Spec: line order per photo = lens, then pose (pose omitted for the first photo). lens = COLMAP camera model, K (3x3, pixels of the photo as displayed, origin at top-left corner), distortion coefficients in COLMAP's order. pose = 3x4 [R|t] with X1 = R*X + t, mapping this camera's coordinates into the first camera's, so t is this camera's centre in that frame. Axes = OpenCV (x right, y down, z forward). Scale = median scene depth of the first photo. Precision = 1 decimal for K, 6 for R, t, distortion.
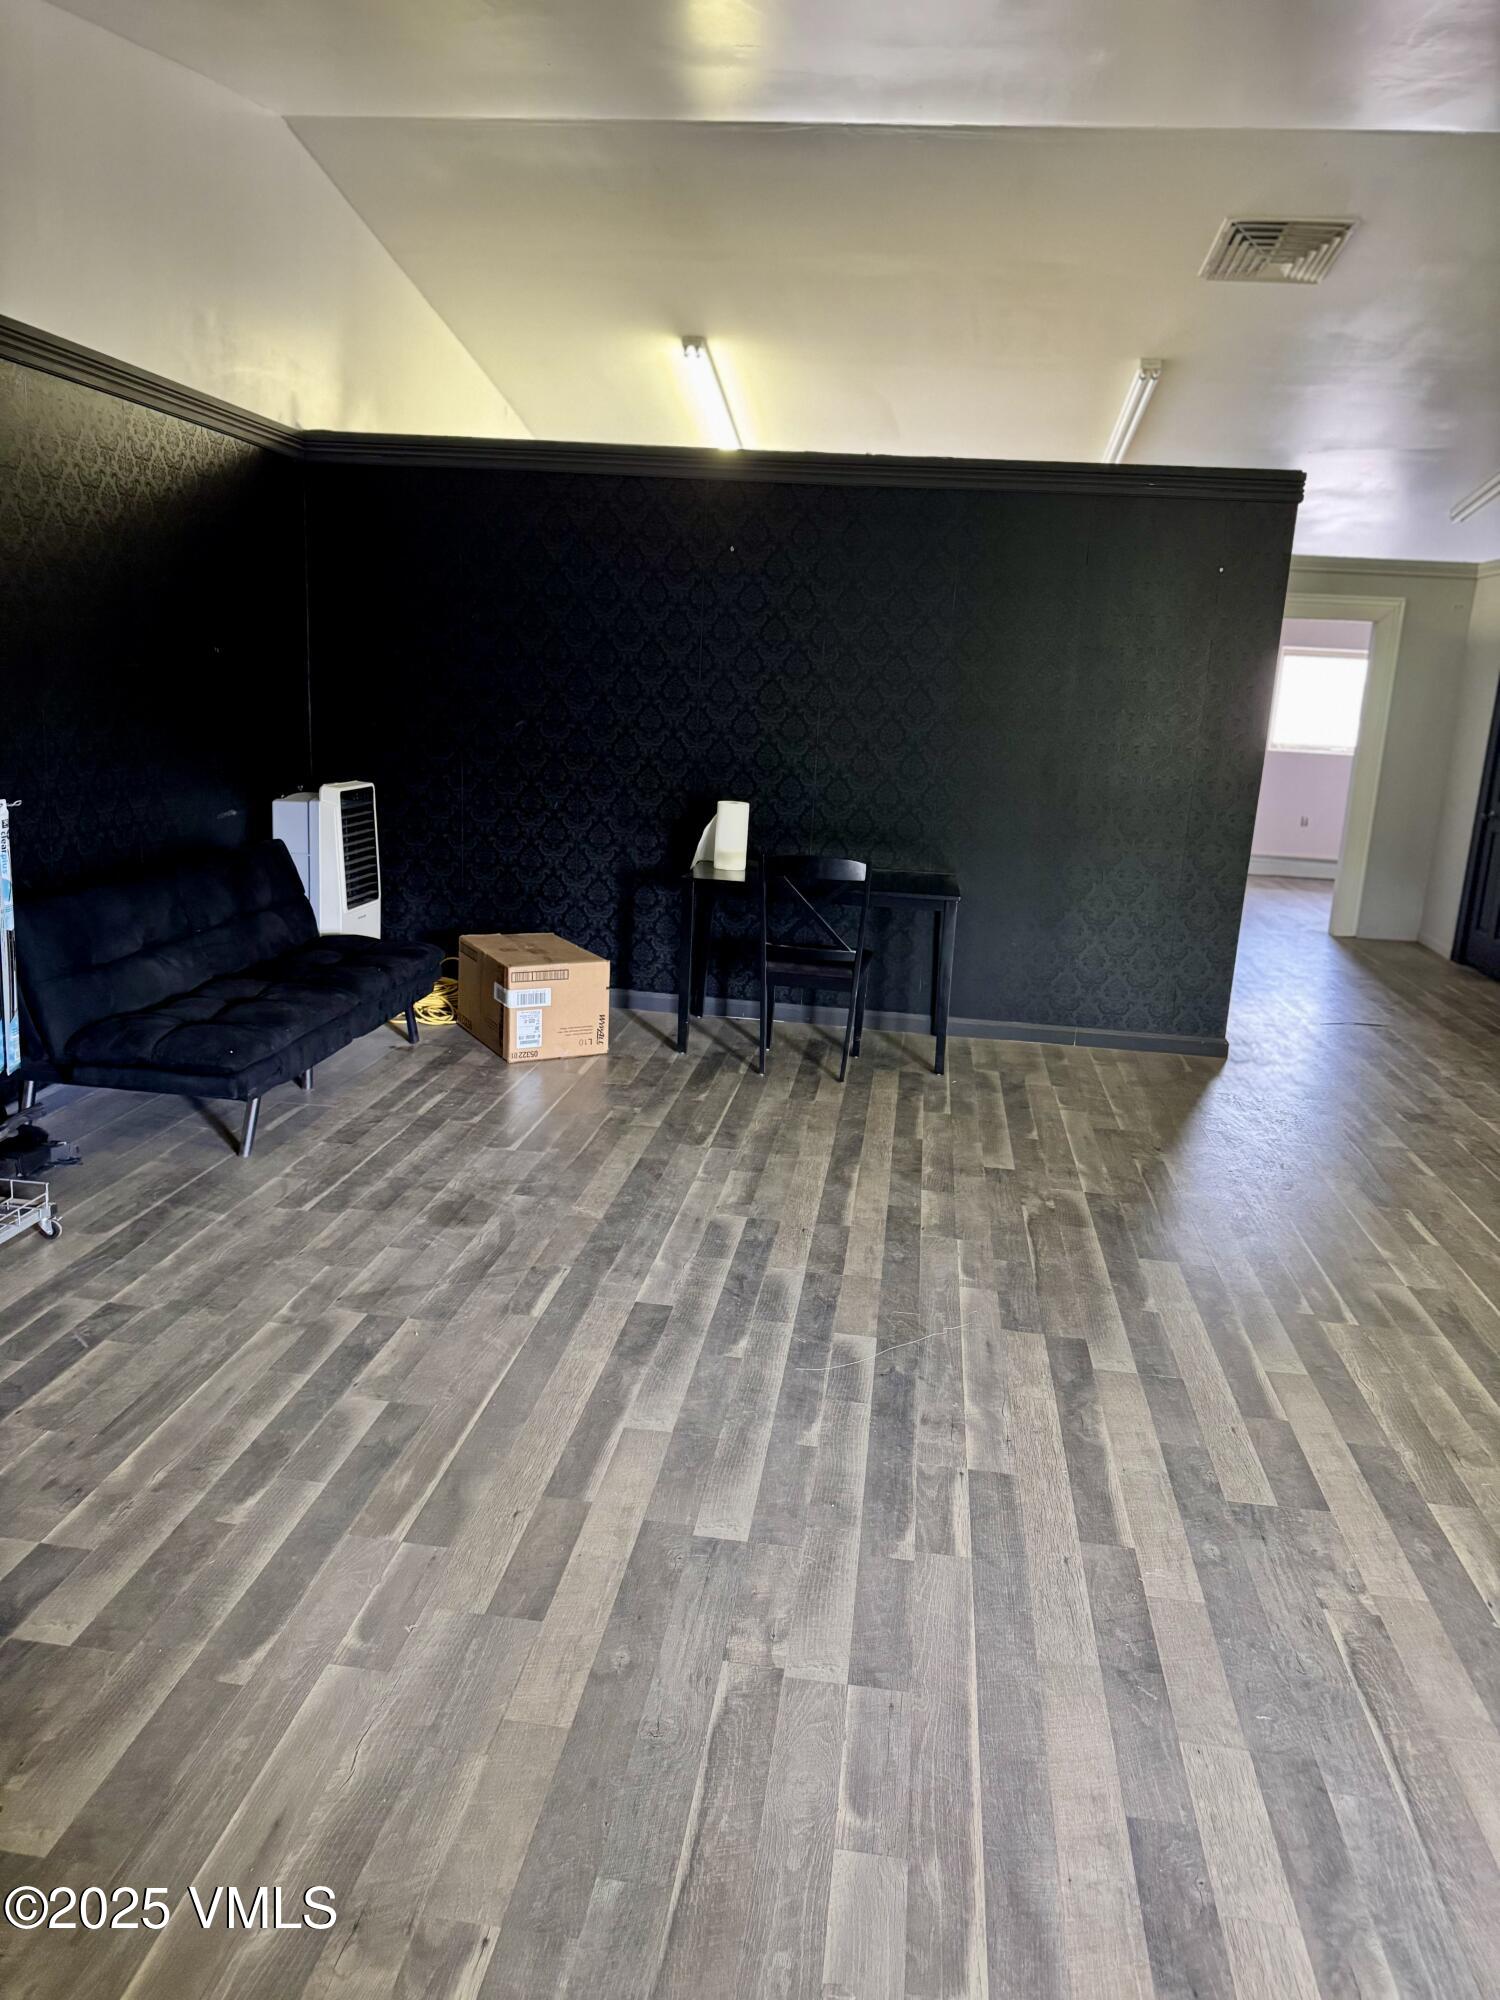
lens RADIAL K [[1399.7, 0, 745.7], [0, 1399.7, 1004.3], [0, 0, 1]] dist [-0.031300, -0.005752]
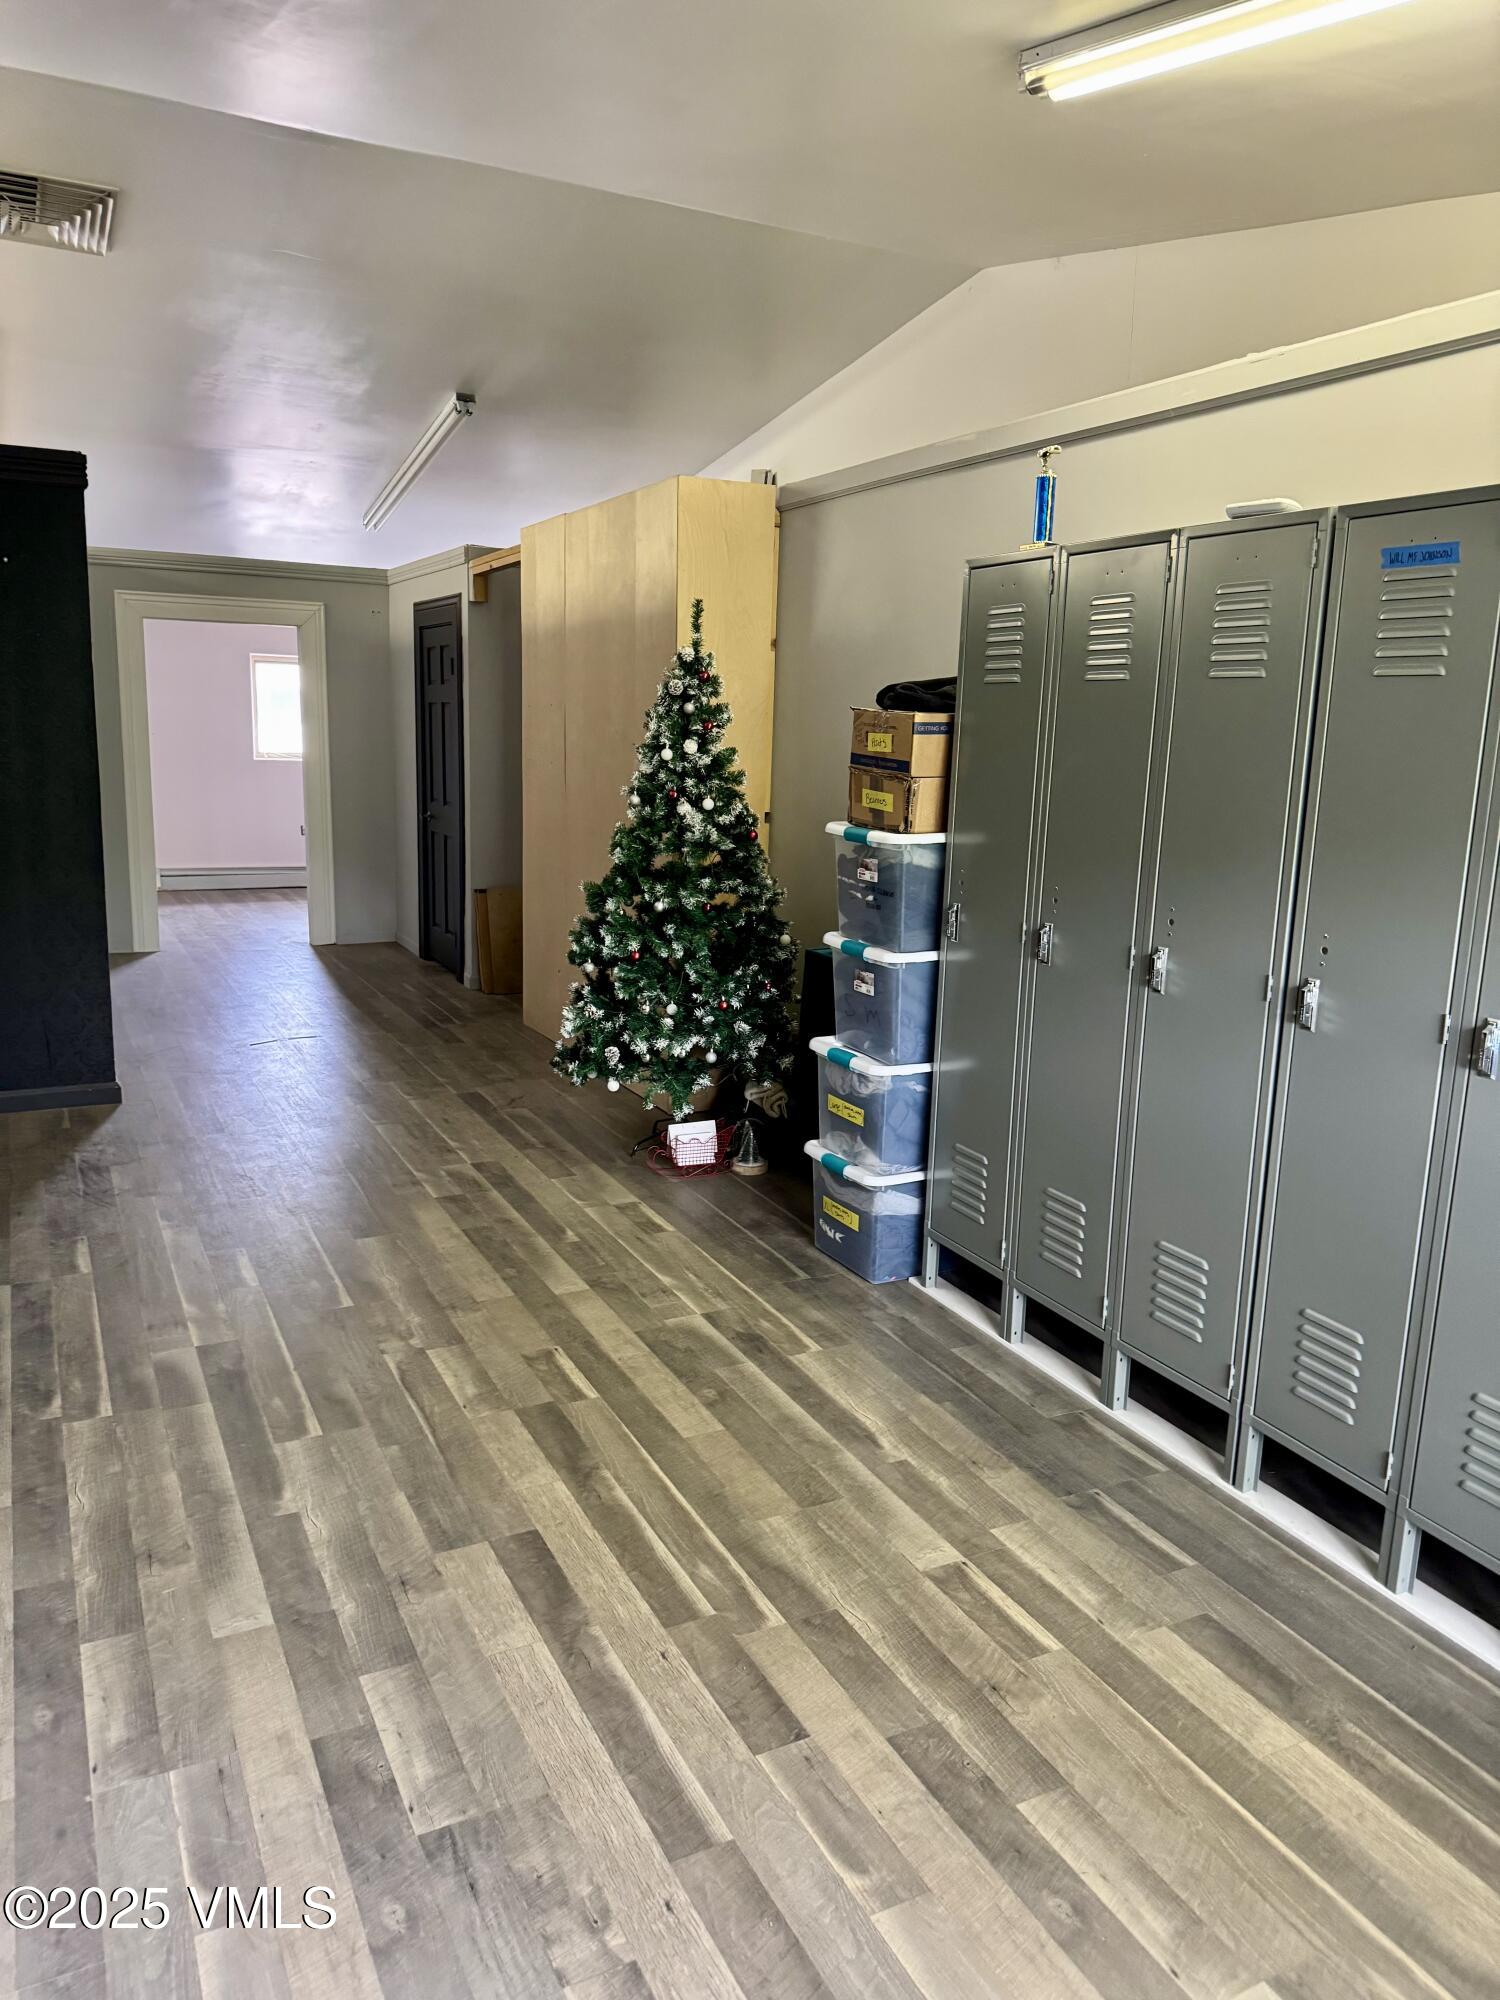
lens RADIAL K [[1399.7, 0, 748.7], [0, 1399.7, 996.9], [0, 0, 1]] dist [-0.031300, -0.005752]
pose [[0.814525, -0.131085, 0.565125, 0.186302], [0.138529, 0.989905, 0.029952, 0.000463], [-0.563347, 0.053890, 0.824461, 0.025807]]
